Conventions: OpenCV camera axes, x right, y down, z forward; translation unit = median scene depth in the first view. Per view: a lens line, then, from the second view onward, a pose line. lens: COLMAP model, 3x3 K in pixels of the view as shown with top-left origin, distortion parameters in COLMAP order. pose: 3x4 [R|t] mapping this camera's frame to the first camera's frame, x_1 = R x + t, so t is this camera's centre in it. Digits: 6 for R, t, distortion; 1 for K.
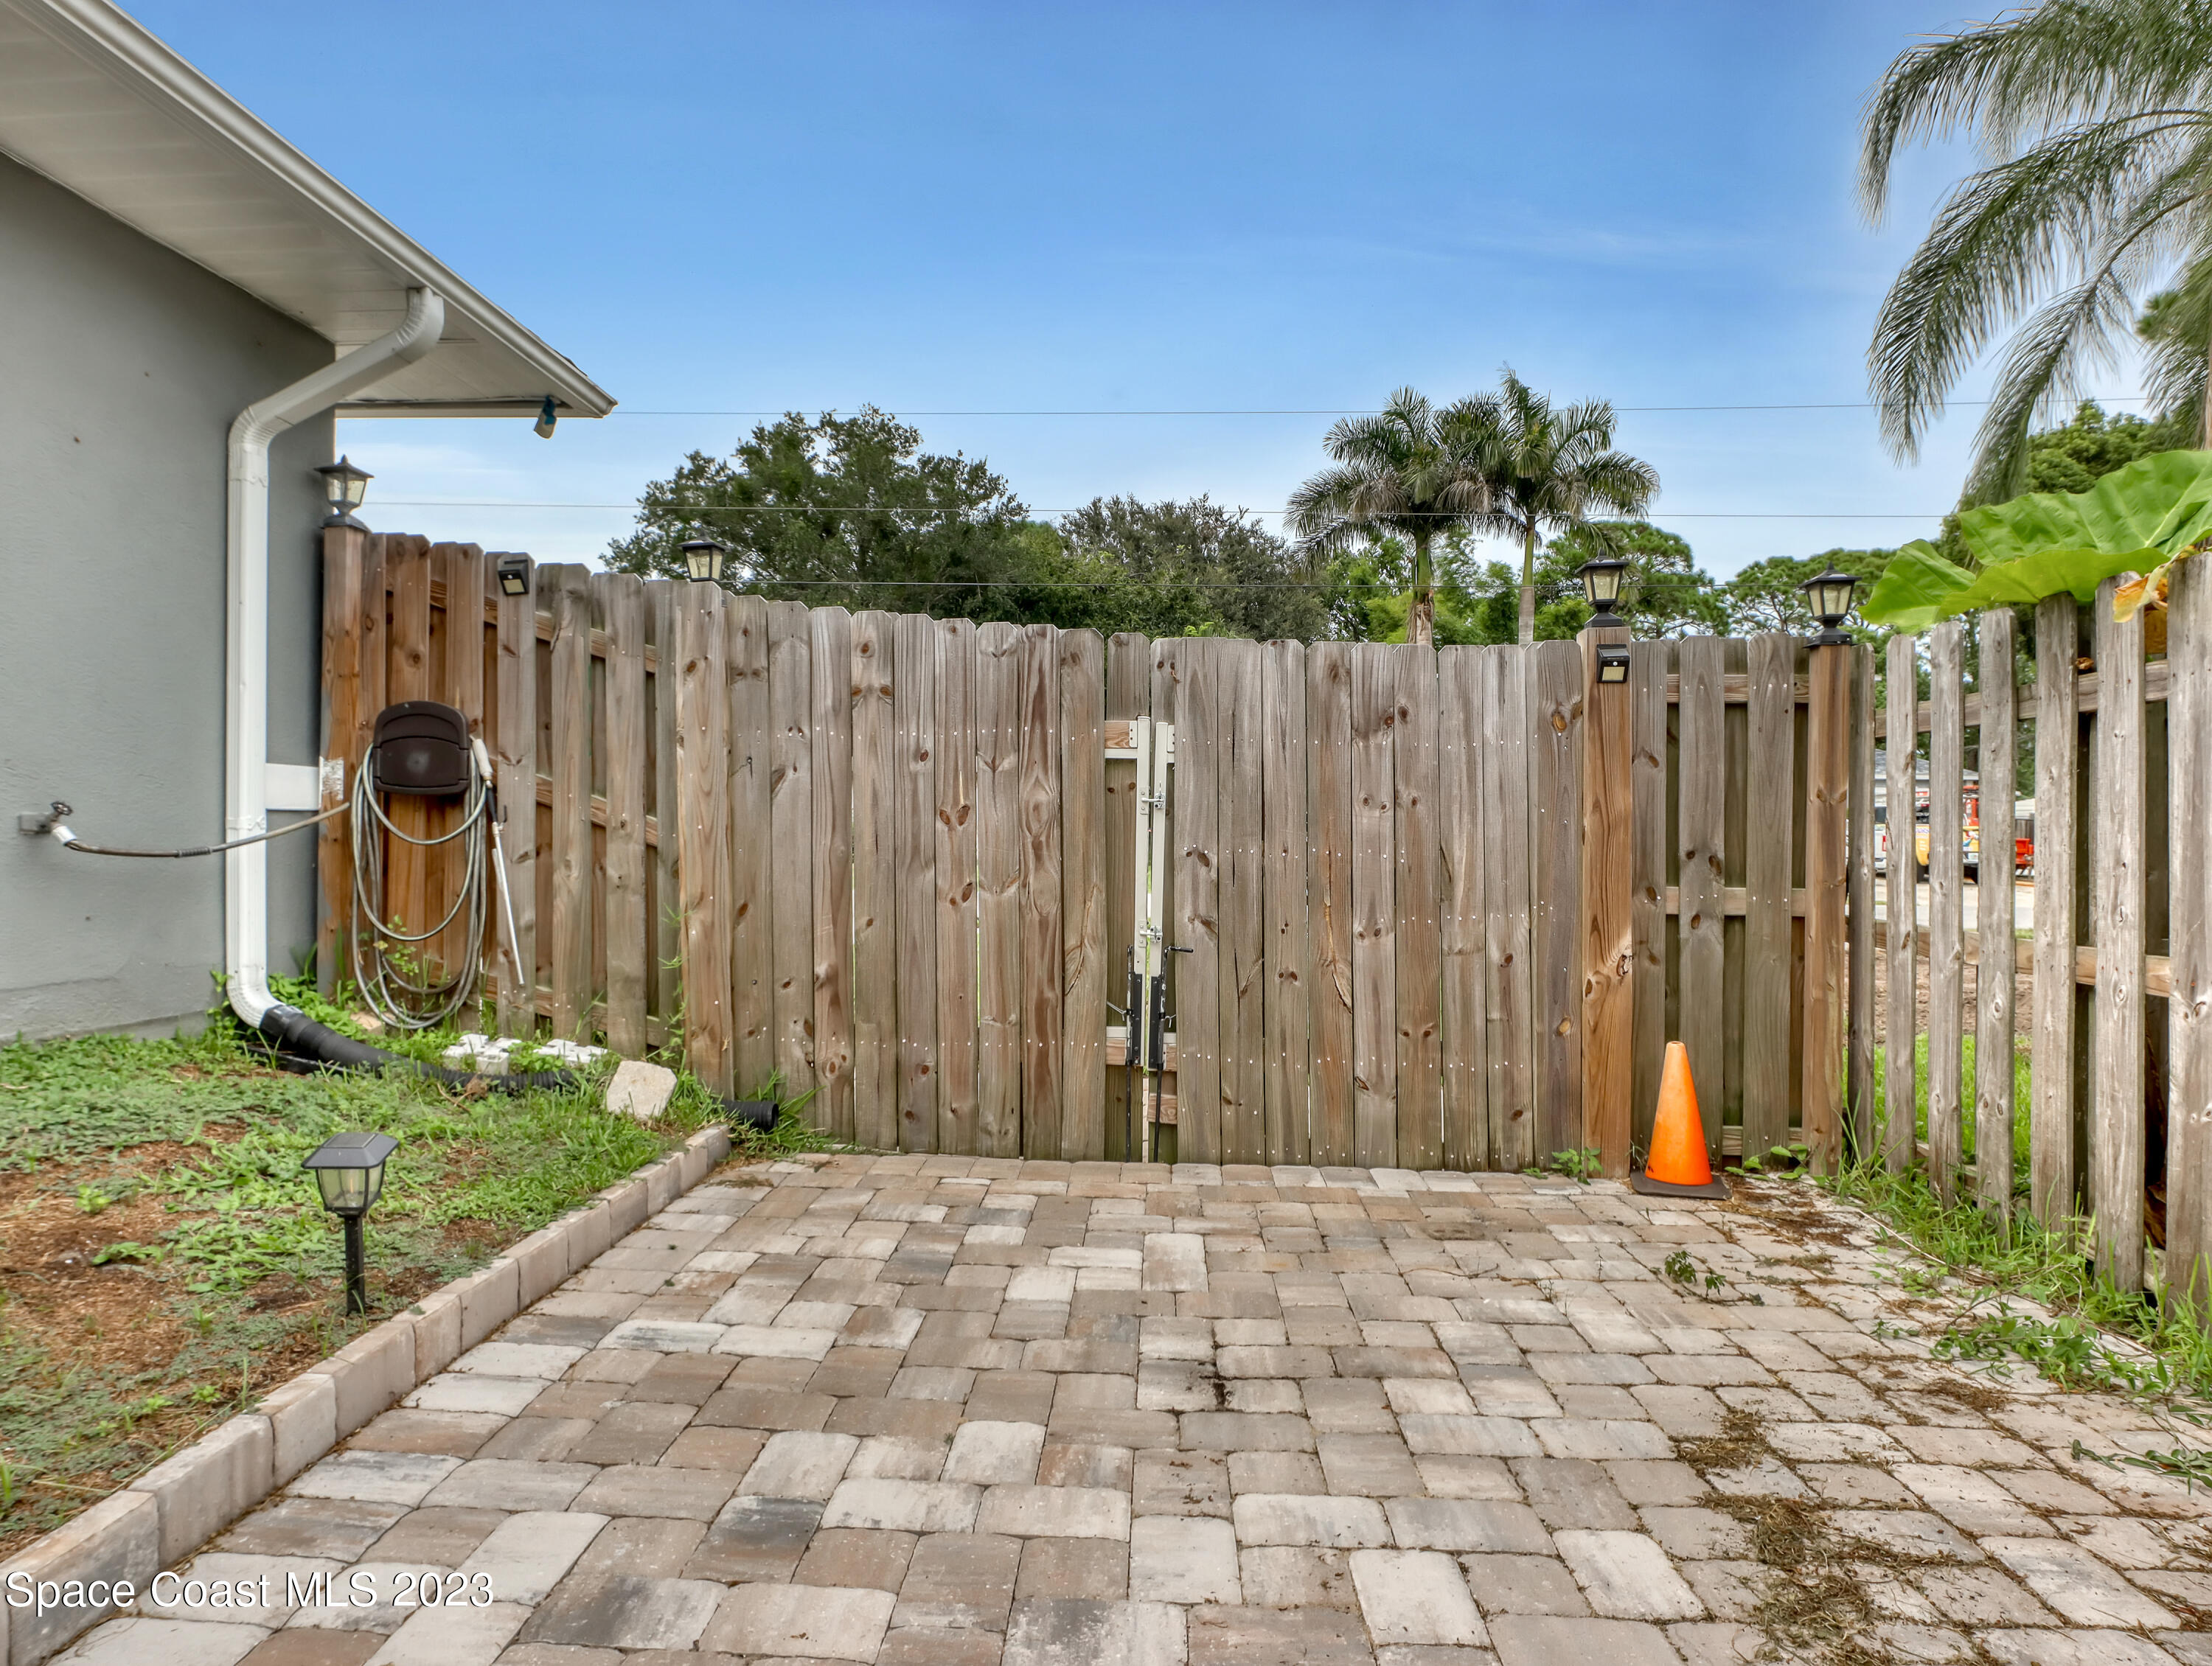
lens RADIAL K [[1402.6, 0, 1054.7], [0, 1402.6, 839.2], [0, 0, 1]] dist [-0.031636, 0.004102]
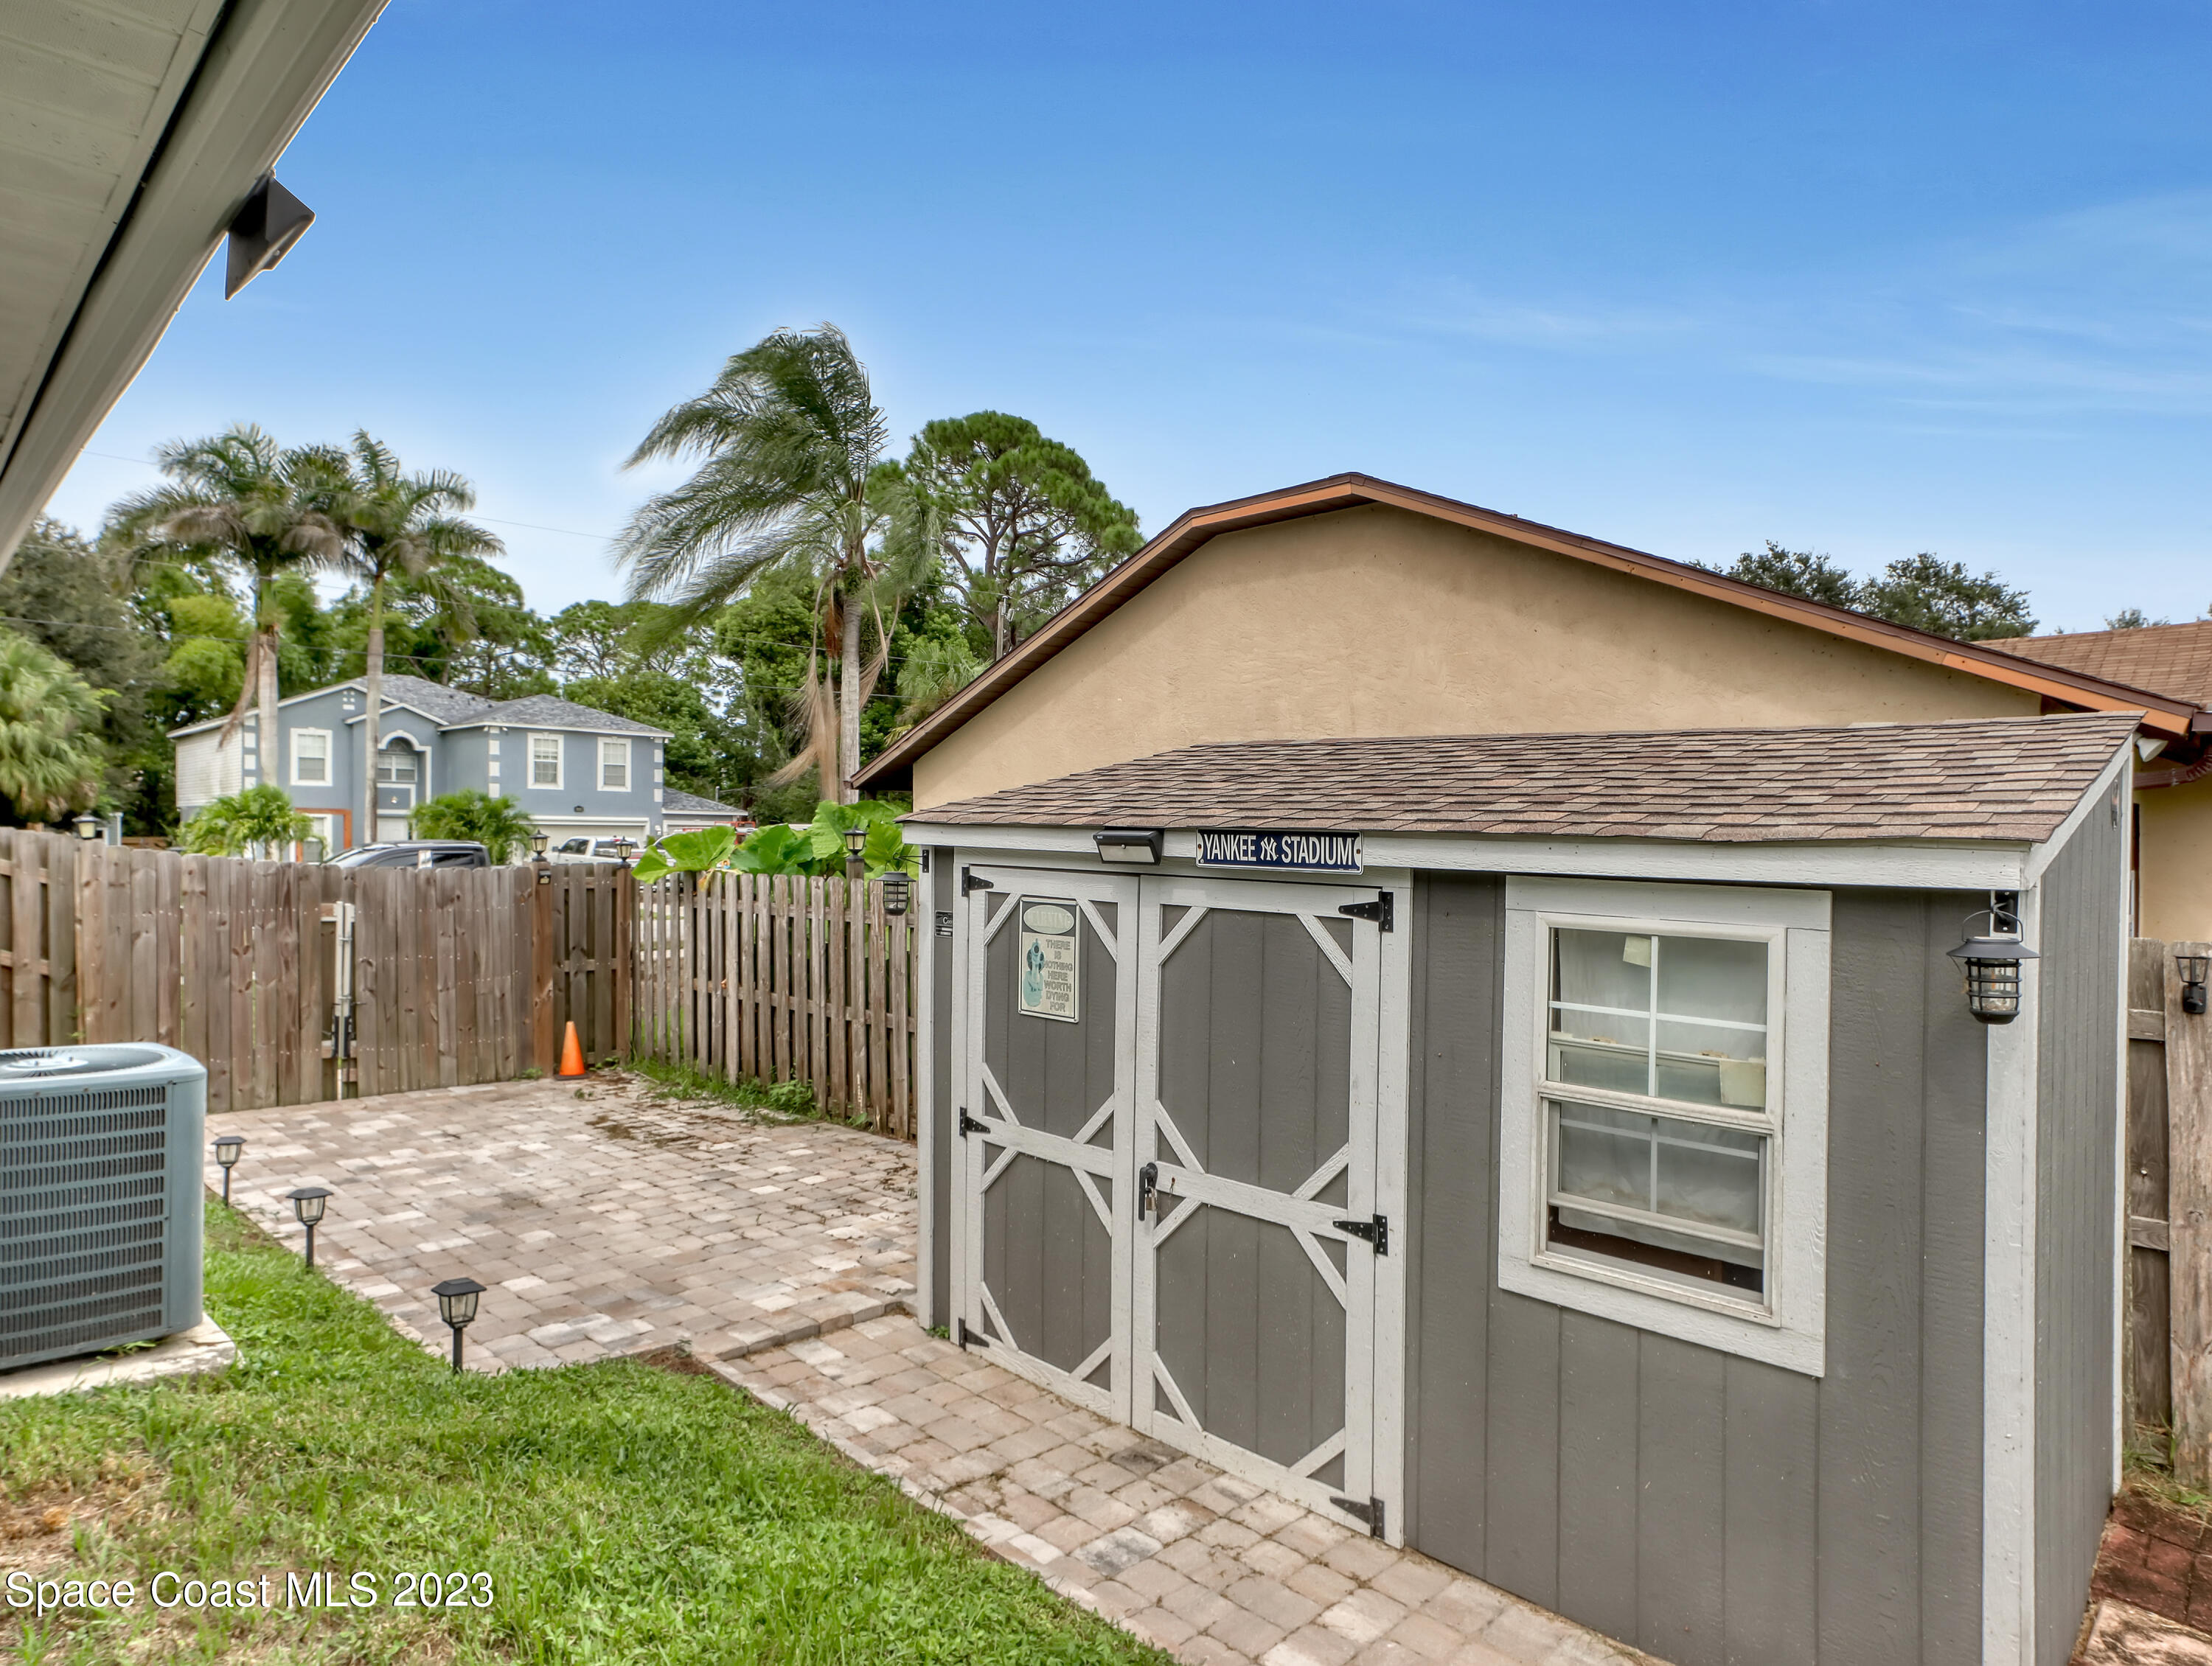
lens RADIAL K [[1377.5, 0, 1120.5], [0, 1377.5, 833.2], [0, 0, 1]] dist [-0.035929, 0.020259]
pose [[0.664002, -0.005033, 0.747714, -0.736148], [0.008639, 0.999962, -0.000941, -0.183379], [-0.747681, 0.007084, 0.664021, -1.382889]]
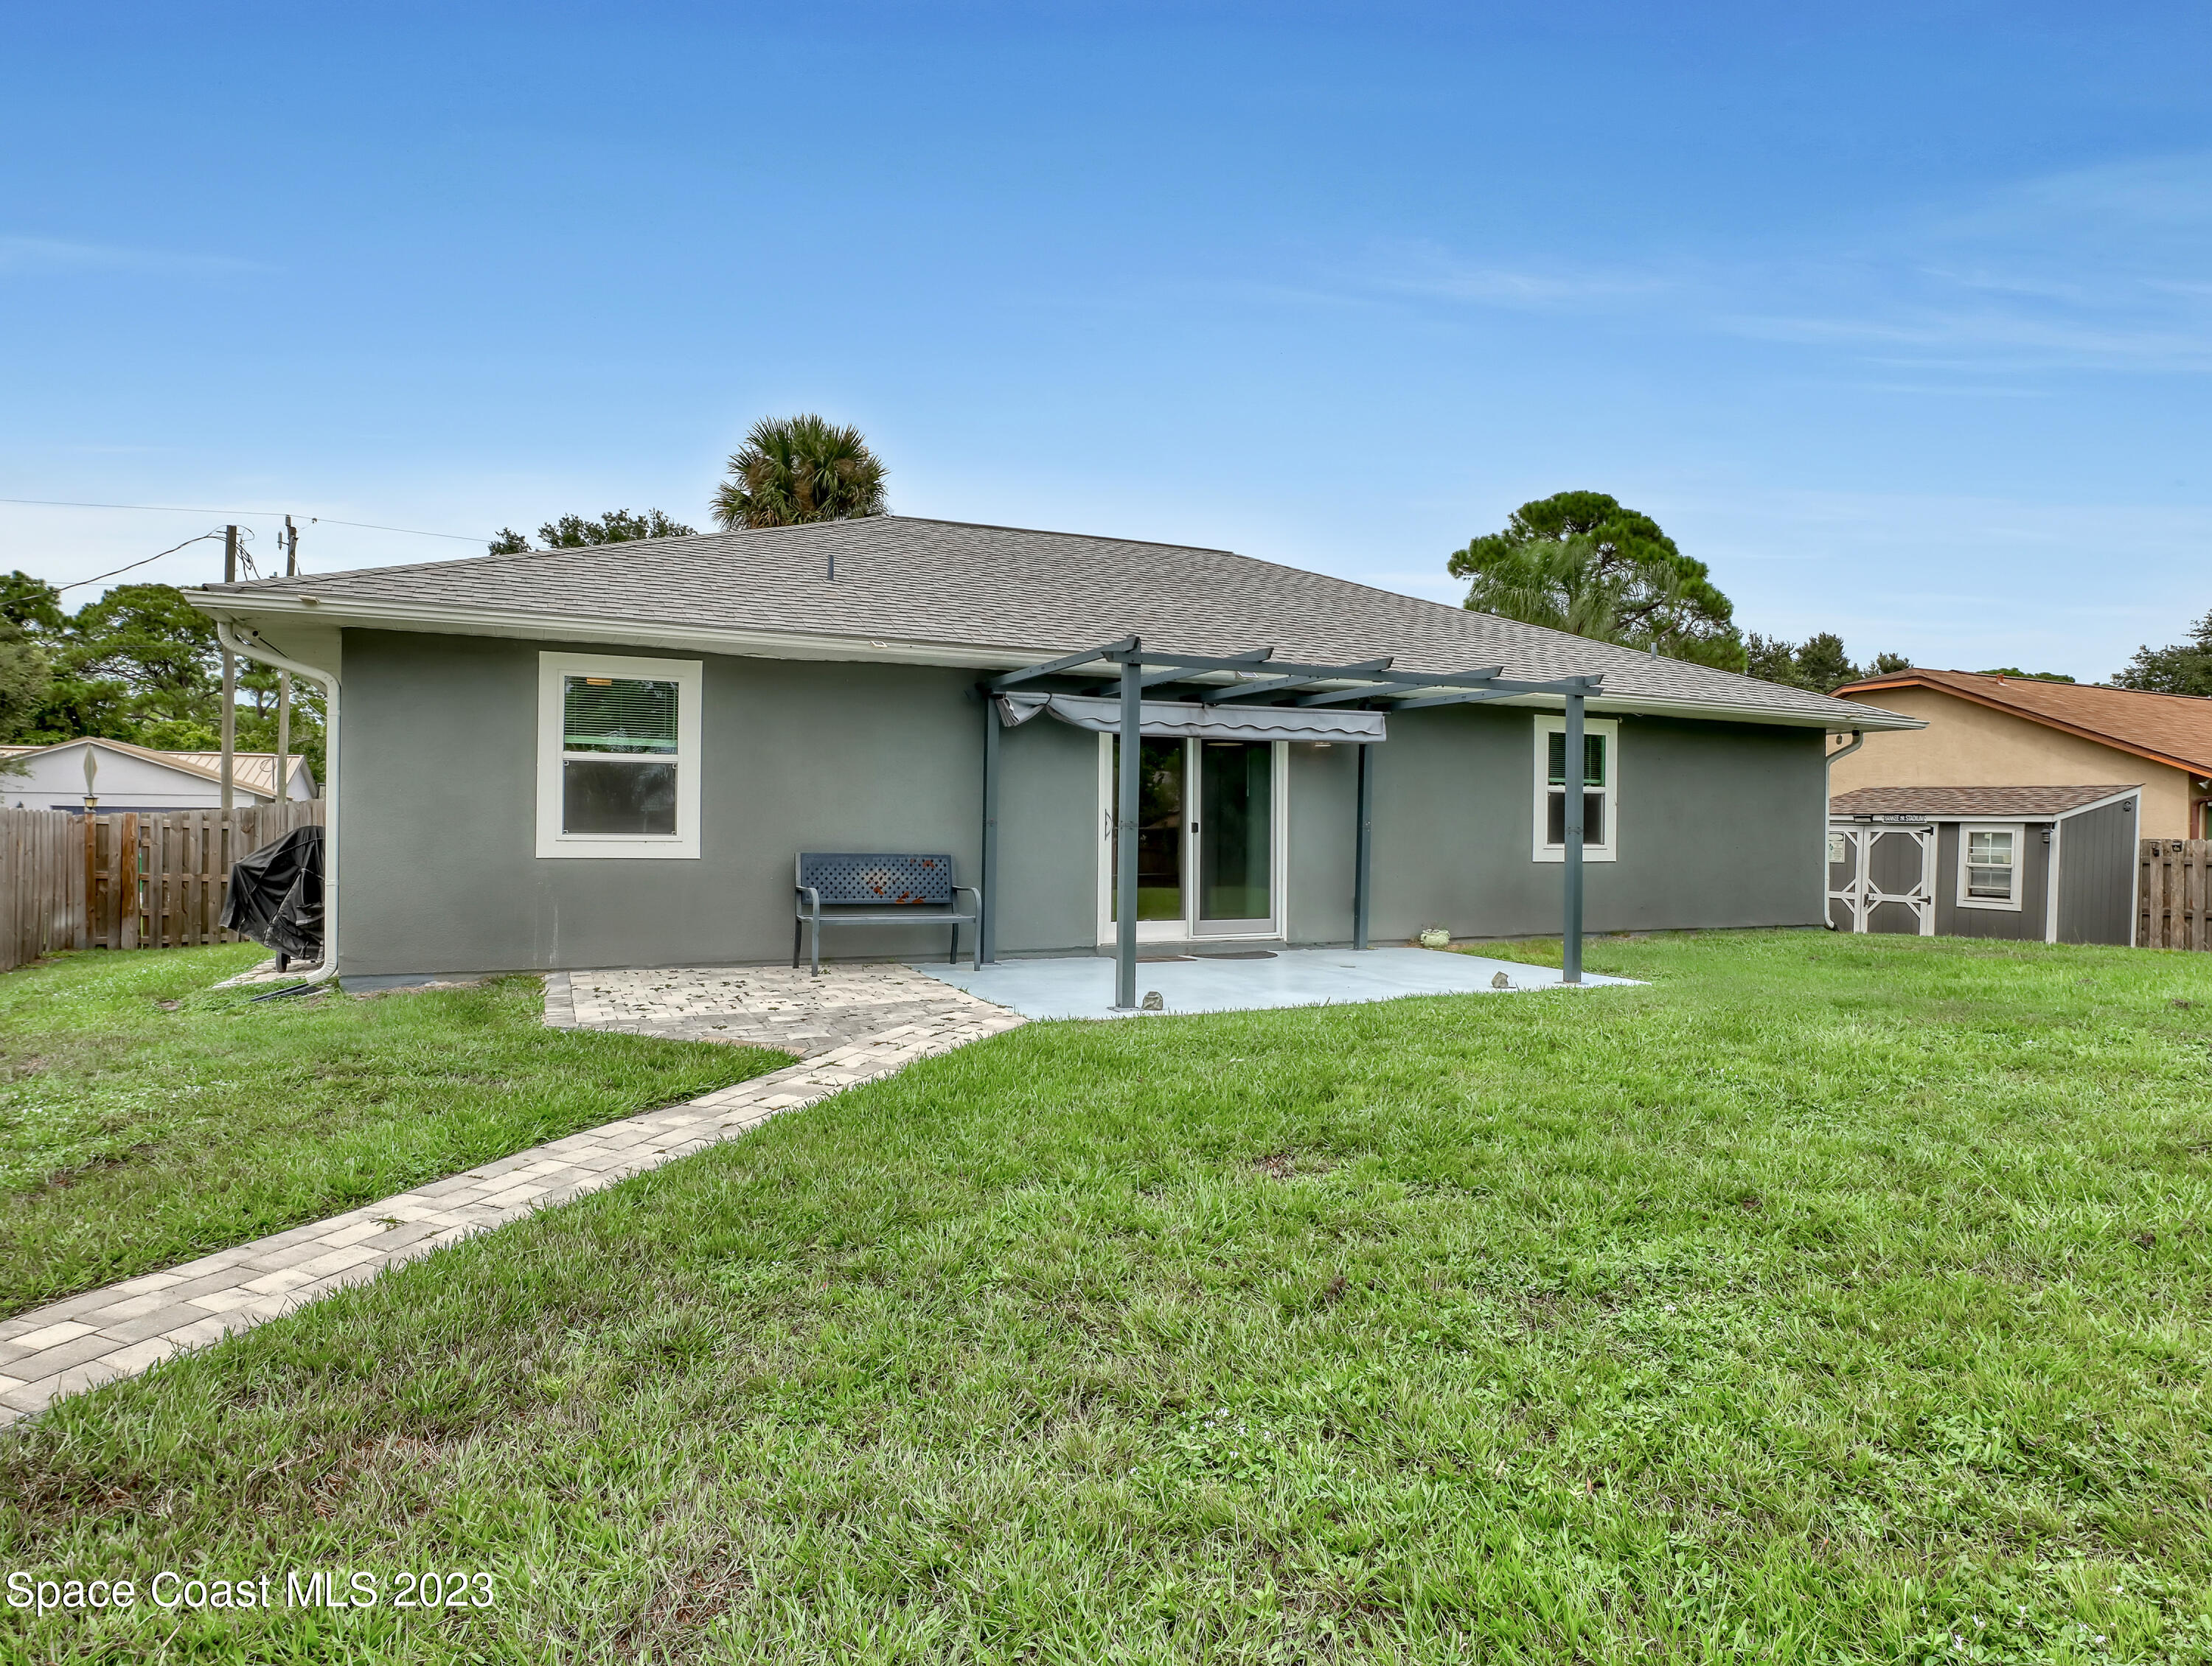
lens RADIAL K [[1262.2, 0, 1141.0], [0, 1262.2, 866.7], [0, 0, 1]] dist [-0.024681, 0.000090]
pose [[0.892313, -0.018857, 0.451022, -3.458393], [0.009512, 0.999691, 0.022977, -0.139559], [-0.451316, -0.016212, 0.892217, -3.012524]]
